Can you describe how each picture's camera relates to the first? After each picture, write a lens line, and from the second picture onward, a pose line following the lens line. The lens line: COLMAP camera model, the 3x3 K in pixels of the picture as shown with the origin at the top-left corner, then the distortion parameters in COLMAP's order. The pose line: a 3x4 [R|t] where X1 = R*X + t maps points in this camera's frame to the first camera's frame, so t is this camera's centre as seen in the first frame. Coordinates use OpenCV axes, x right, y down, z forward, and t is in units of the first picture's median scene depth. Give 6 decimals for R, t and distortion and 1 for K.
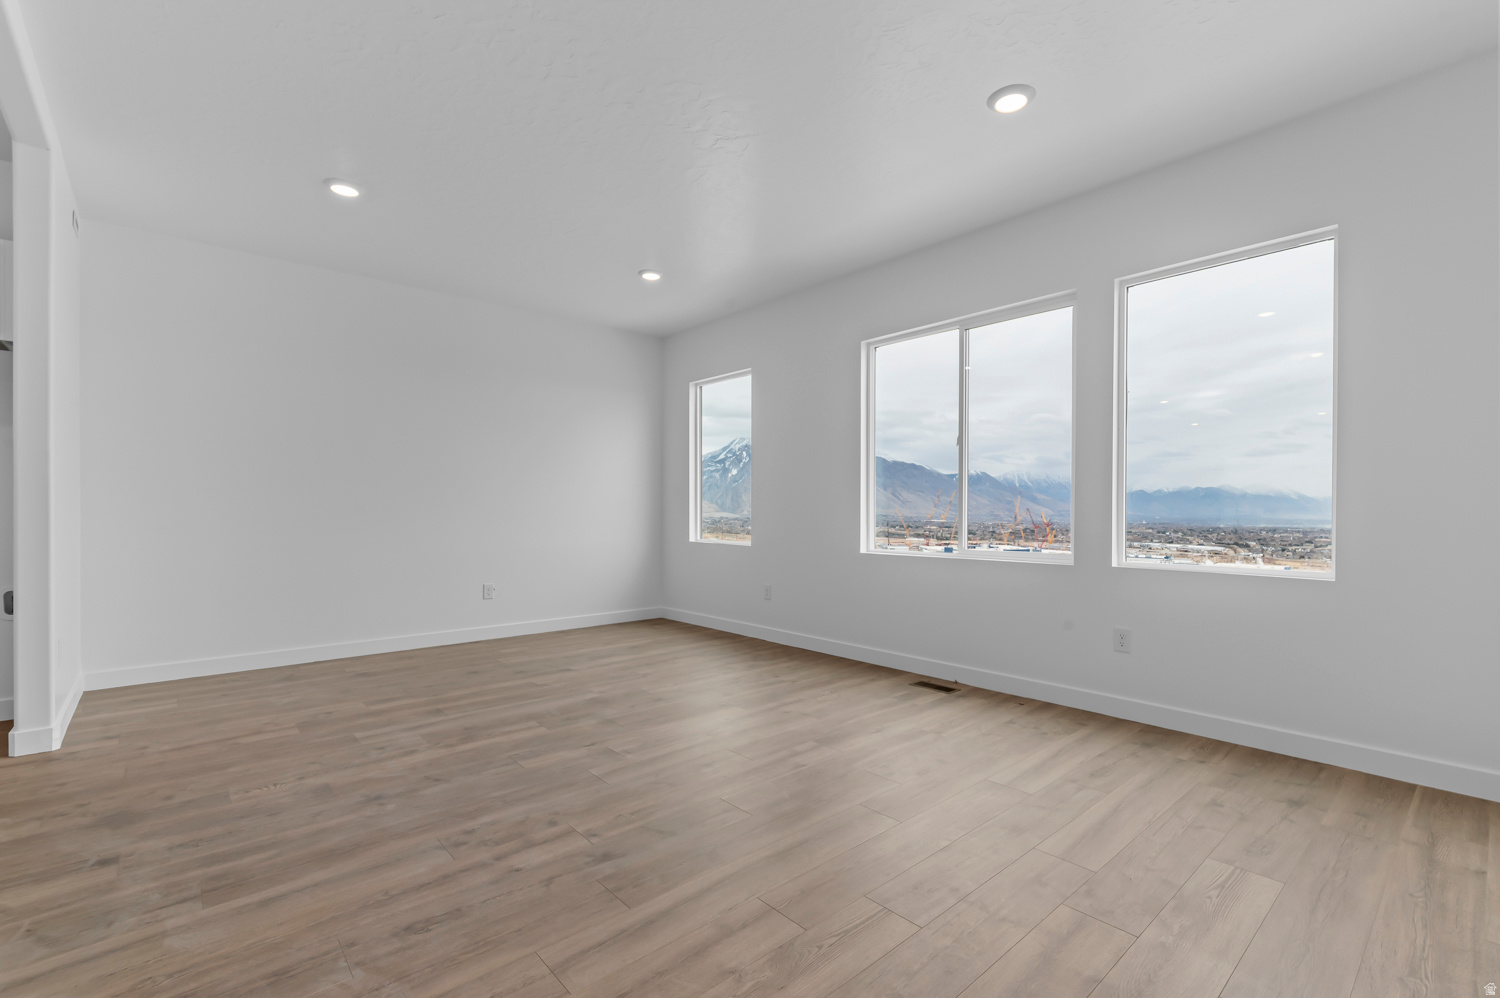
lens RADIAL K [[660.4, 0, 750.0], [0, 660.4, 499.0], [0, 0, 1]] dist [0.000442, 0.000292]
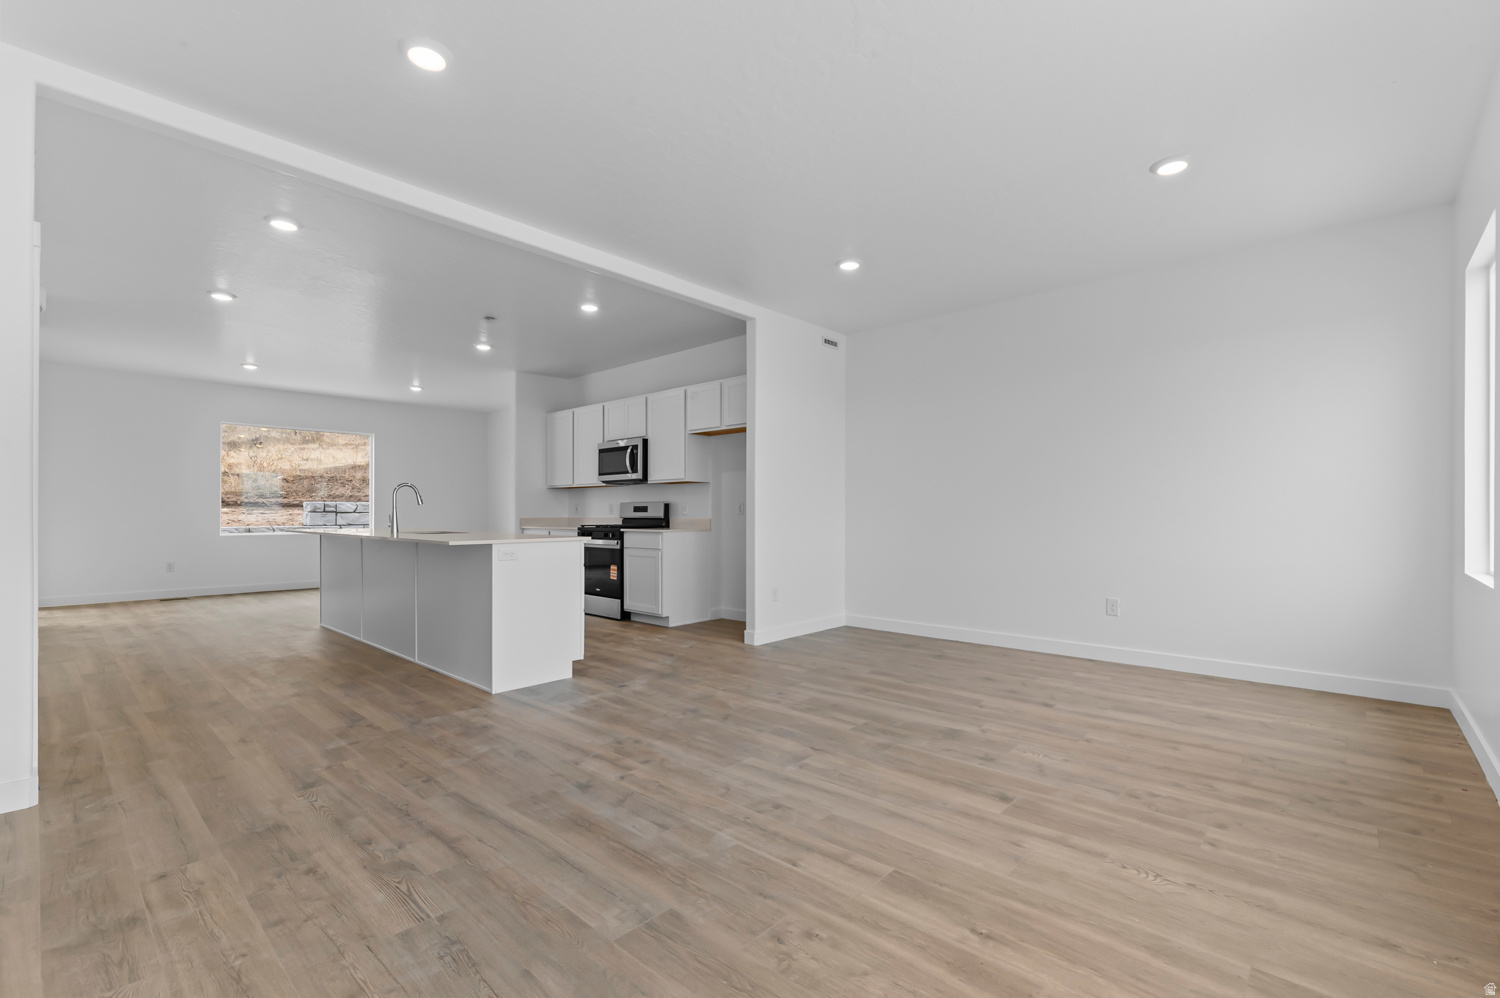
lens RADIAL K [[660.4, 0, 750.0], [0, 660.4, 499.0], [0, 0, 1]] dist [0.000442, 0.000292]
pose [[0.110729, -0.021375, -0.993621, 0.726369], [0.016735, 0.999667, -0.019640, 0.023093], [0.993710, -0.014454, 0.111050, 0.811128]]
